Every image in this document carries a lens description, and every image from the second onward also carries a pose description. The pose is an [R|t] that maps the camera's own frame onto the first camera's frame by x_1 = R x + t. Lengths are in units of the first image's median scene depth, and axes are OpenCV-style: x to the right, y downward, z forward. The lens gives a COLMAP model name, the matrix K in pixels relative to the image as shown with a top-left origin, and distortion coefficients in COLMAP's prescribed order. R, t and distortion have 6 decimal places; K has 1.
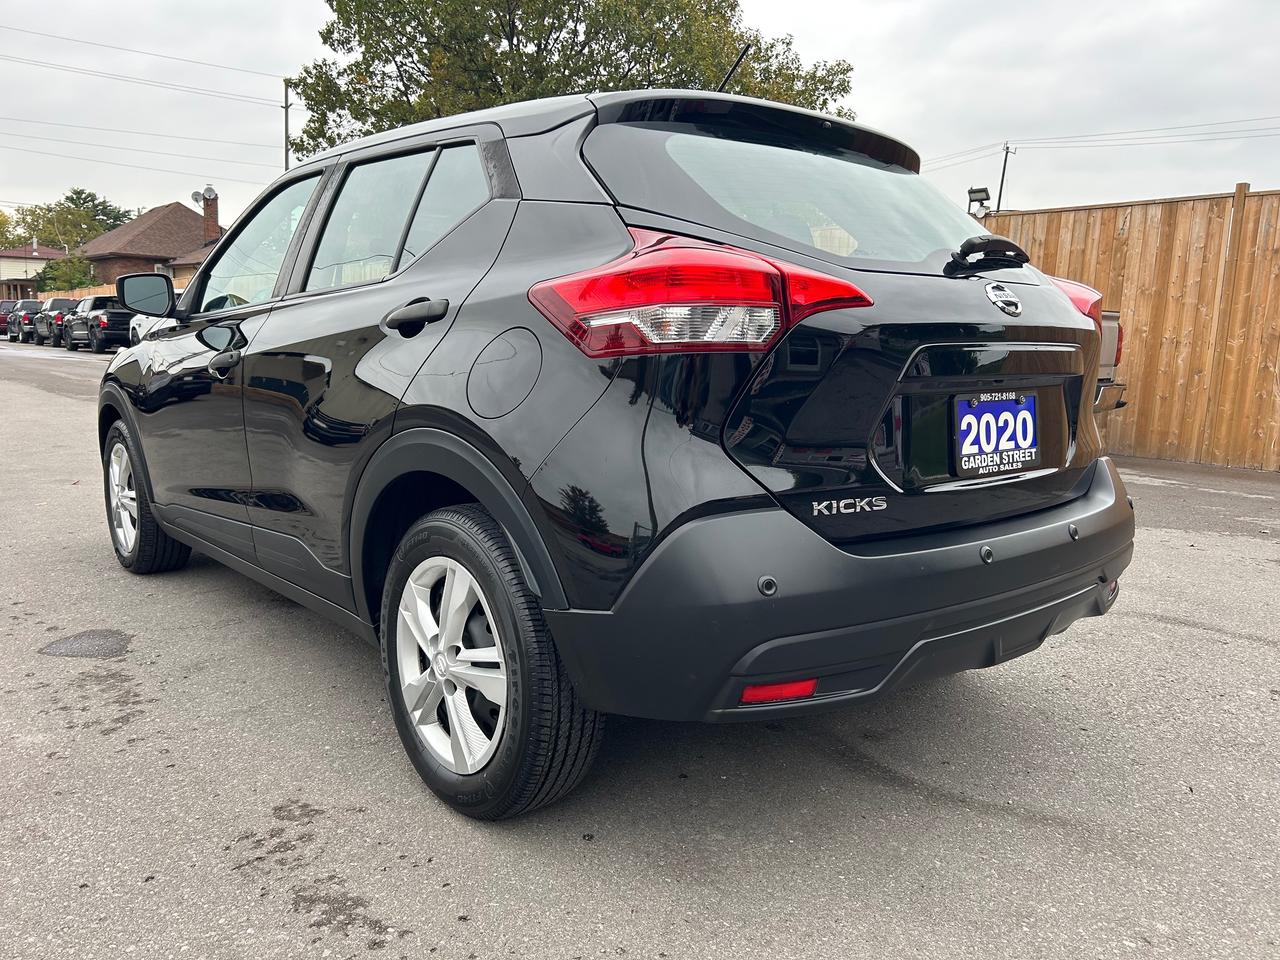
lens RADIAL K [[945.7, 0, 640.0], [0, 945.7, 480.0], [0, 0, 1]] dist [0.010492, 0.002418]
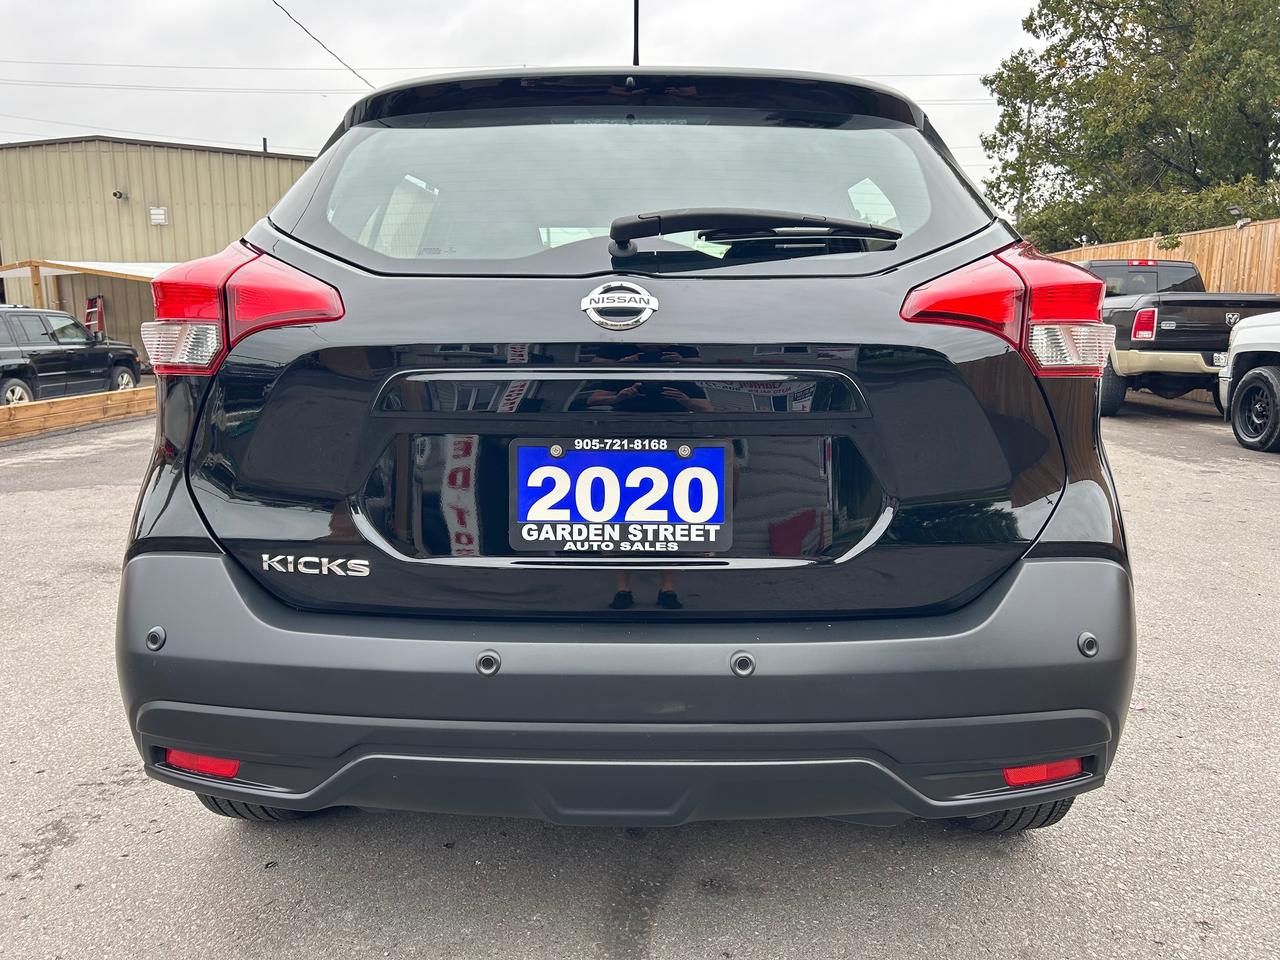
lens RADIAL K [[933.5, 0, 640.0], [0, 933.5, 480.0], [0, 0, 1]] dist [0.097557, -0.112719]
pose [[0.755602, 0.089735, -0.648856, 0.829425], [-0.089518, 0.995424, 0.033419, -0.085291], [0.648886, 0.032833, 0.760177, 0.482521]]
